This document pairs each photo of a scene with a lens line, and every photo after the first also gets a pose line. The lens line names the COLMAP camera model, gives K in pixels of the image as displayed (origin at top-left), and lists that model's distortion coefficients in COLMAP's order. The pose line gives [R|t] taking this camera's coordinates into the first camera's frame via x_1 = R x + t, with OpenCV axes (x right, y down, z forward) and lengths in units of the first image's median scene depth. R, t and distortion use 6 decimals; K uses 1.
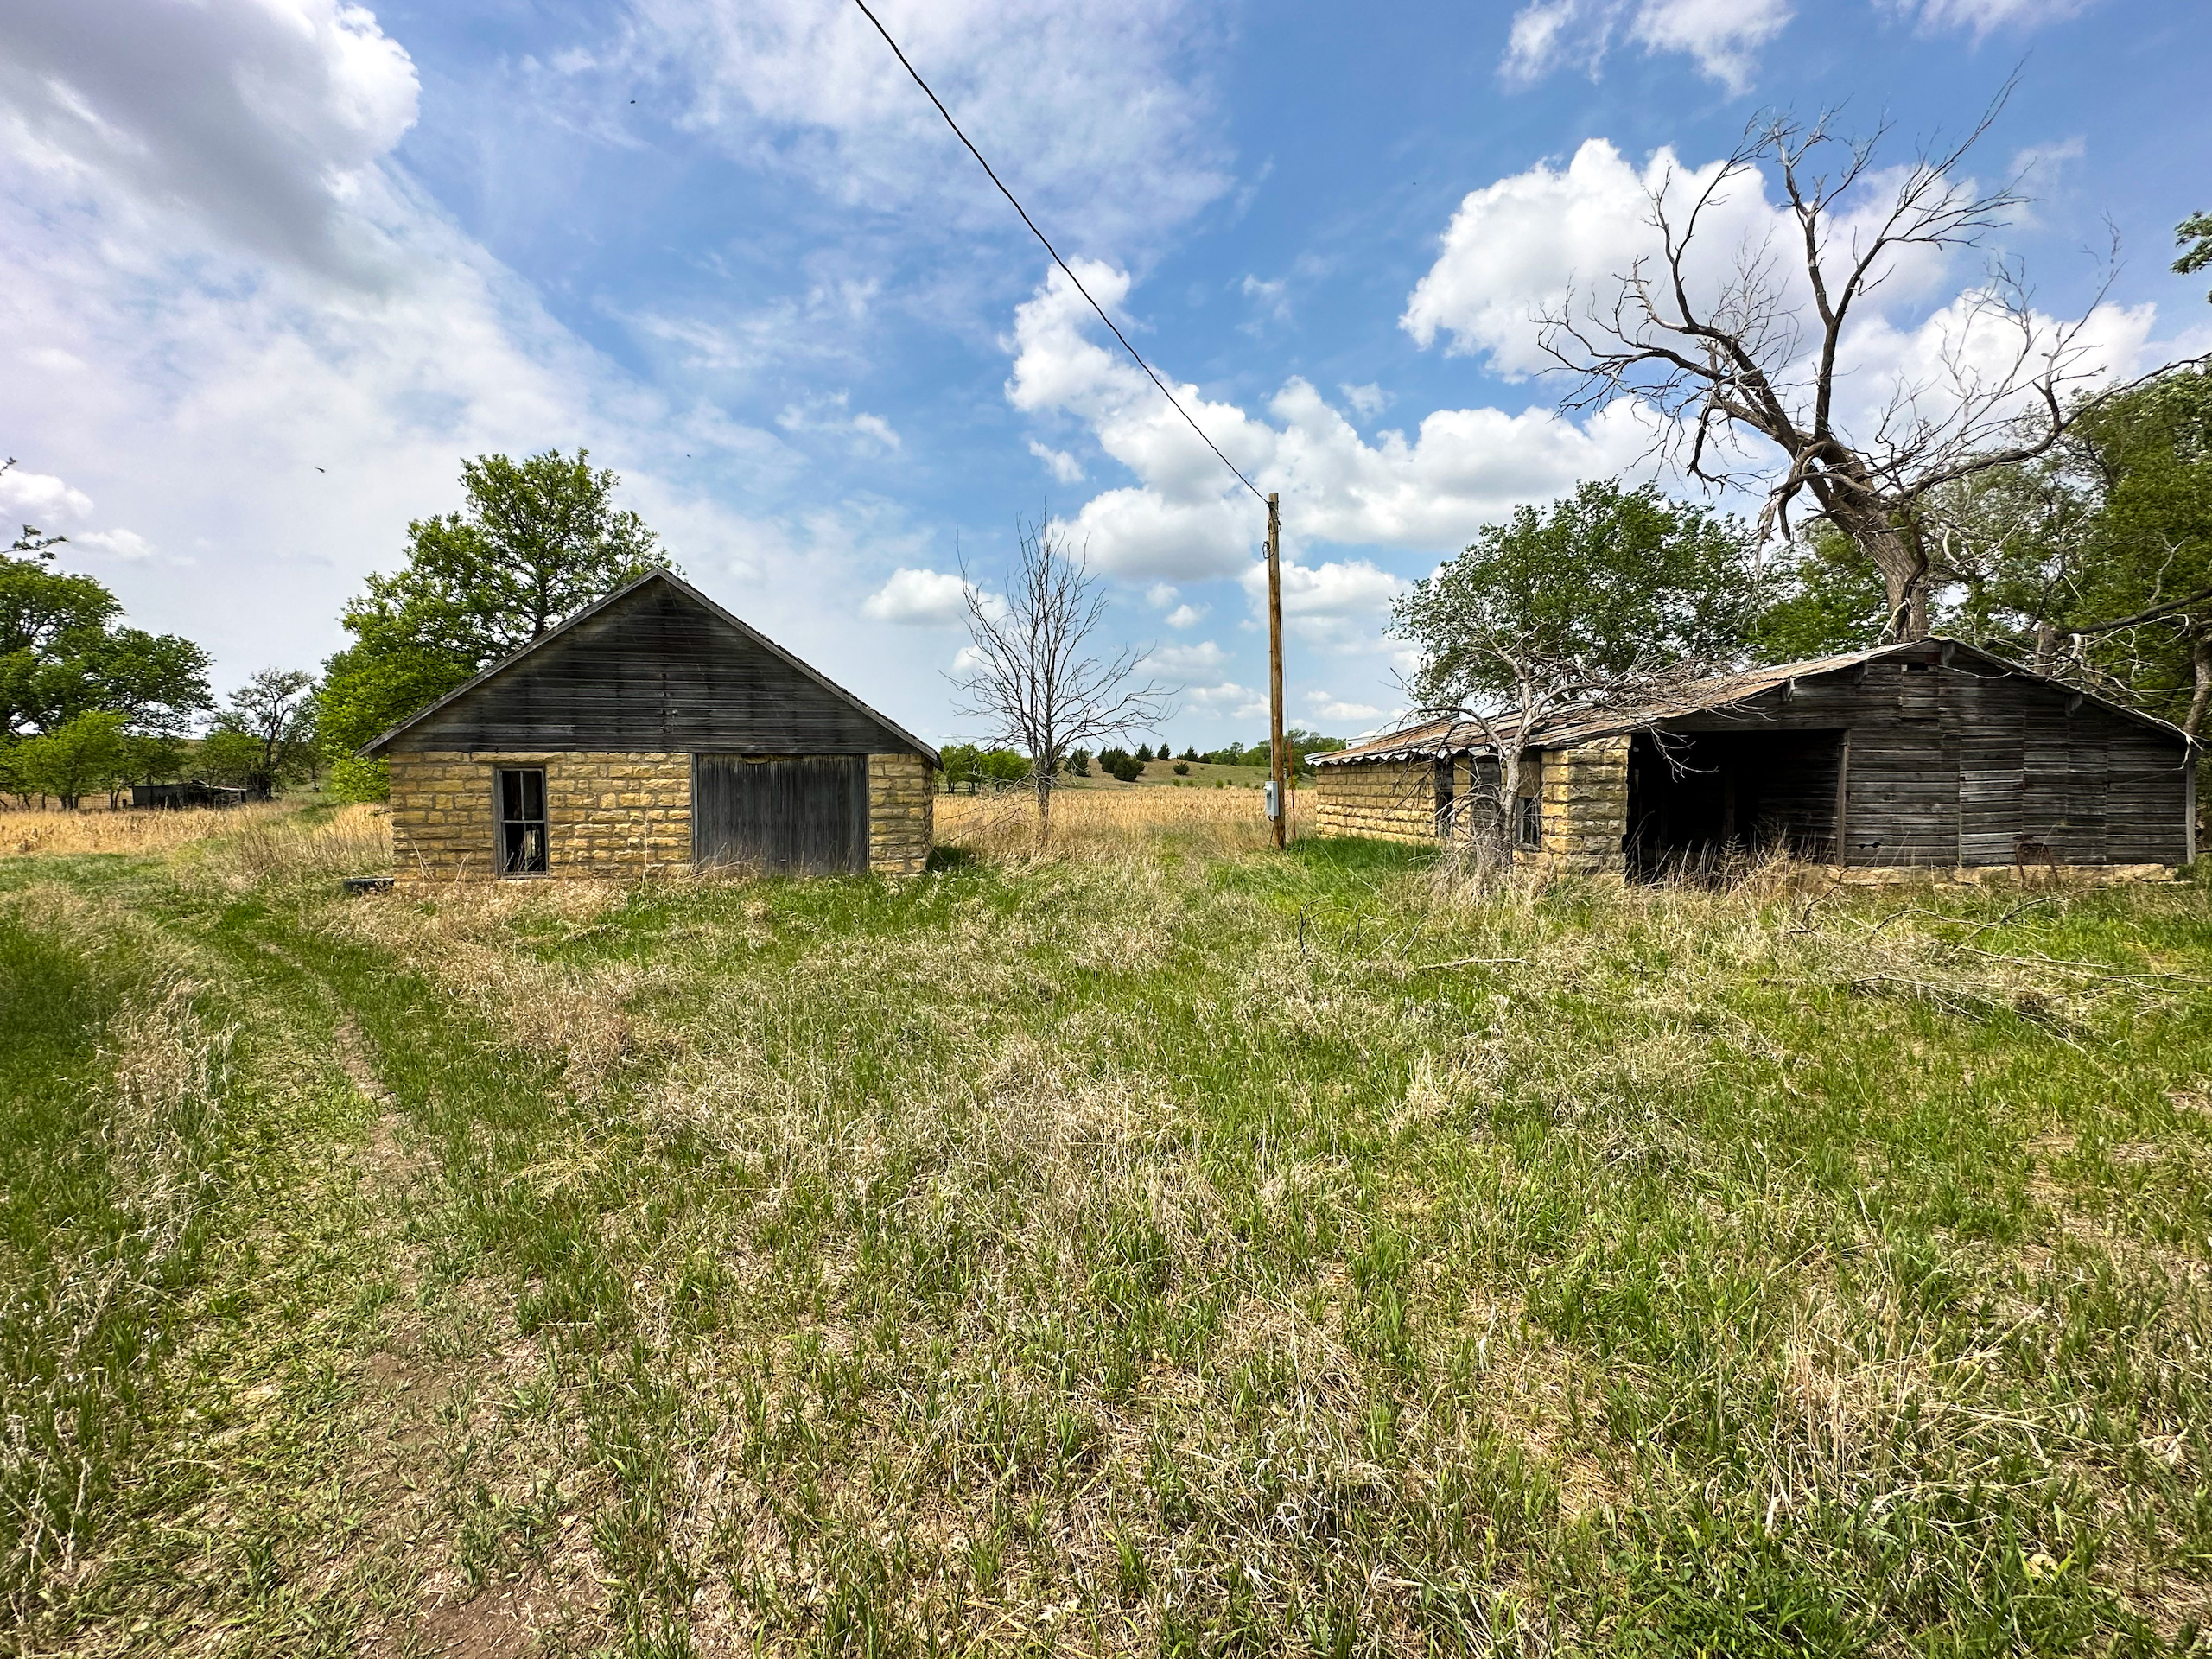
lens RADIAL K [[934.6, 0, 1106.7], [0, 934.6, 830.4], [0, 0, 1]] dist [0.000059, -0.000009]
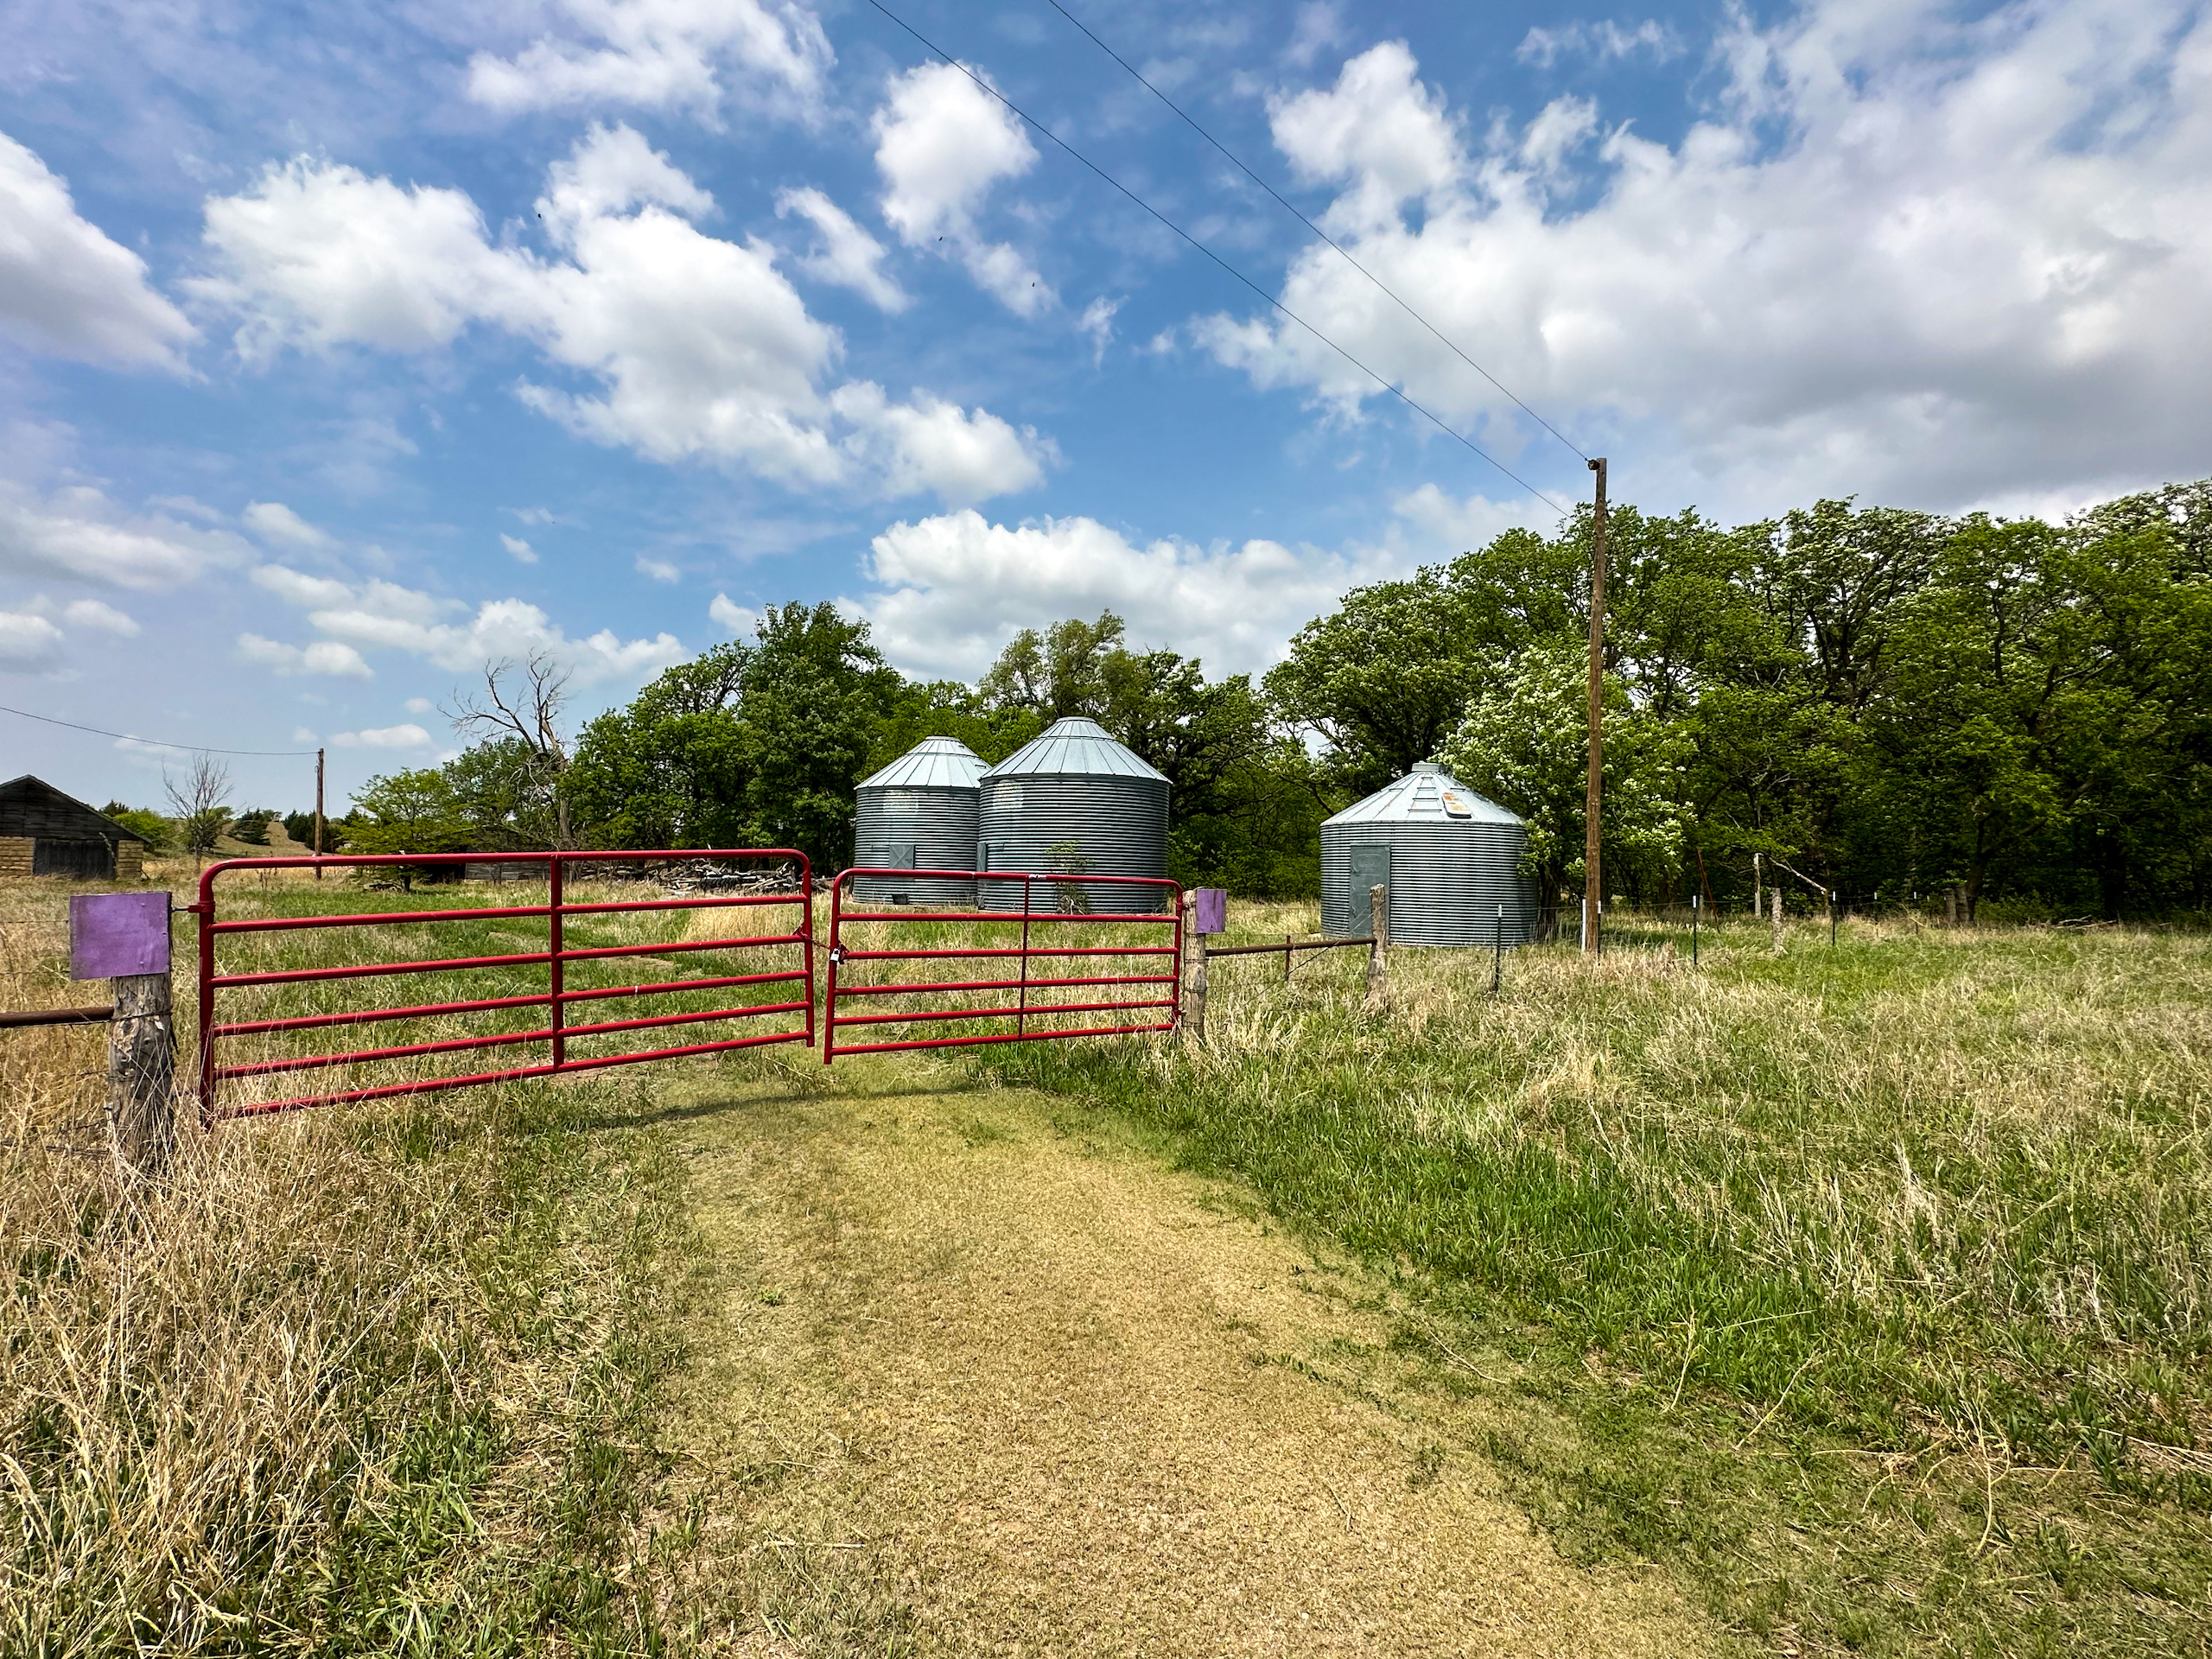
lens RADIAL K [[972.4, 0, 1104.0], [0, 972.4, 823.4], [0, 0, 1]] dist [-0.000785, -0.000069]
pose [[0.774277, 0.055094, 0.630444, 0.113350], [0.003203, 0.995849, -0.090960, 0.080006], [-0.632839, 0.072448, 0.770887, -1.736157]]
